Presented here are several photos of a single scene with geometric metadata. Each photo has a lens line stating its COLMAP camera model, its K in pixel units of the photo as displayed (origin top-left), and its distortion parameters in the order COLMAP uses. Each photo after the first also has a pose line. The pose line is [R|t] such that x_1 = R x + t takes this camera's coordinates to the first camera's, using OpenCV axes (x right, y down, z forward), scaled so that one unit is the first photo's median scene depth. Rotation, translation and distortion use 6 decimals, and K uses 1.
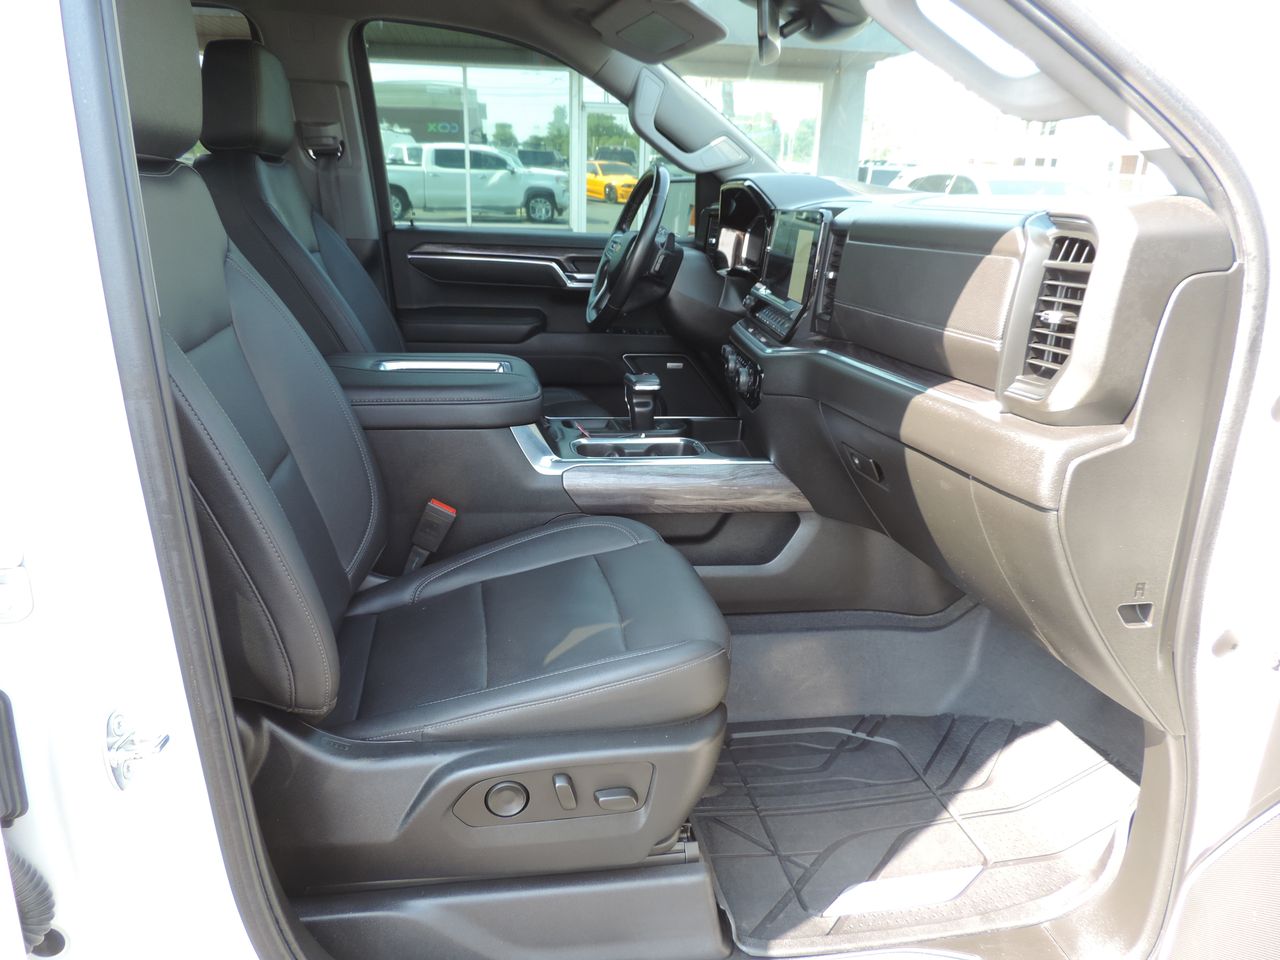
lens RADIAL K [[917.6, 0, 640.0], [0, 917.6, 480.0], [0, 0, 1]] dist [-0.010712, -0.001628]
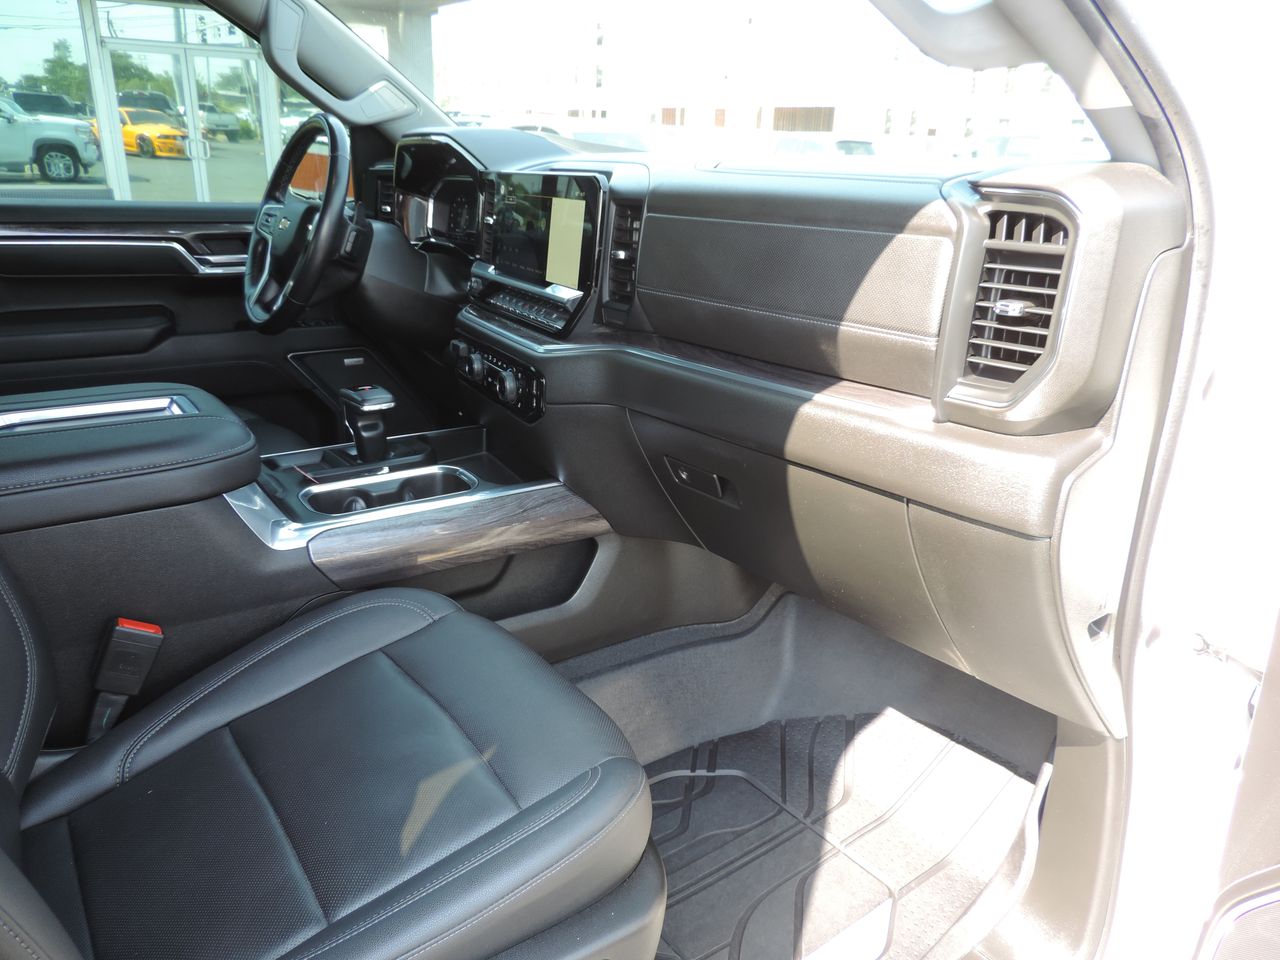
lens RADIAL K [[917.6, 0, 640.0], [0, 917.6, 480.0], [0, 0, 1]] dist [-0.010712, -0.001628]
pose [[0.901688, -0.148602, 0.406049, -0.131928], [0.128842, 0.988768, 0.075748, -0.077550], [-0.412745, -0.015985, 0.910706, 0.221641]]
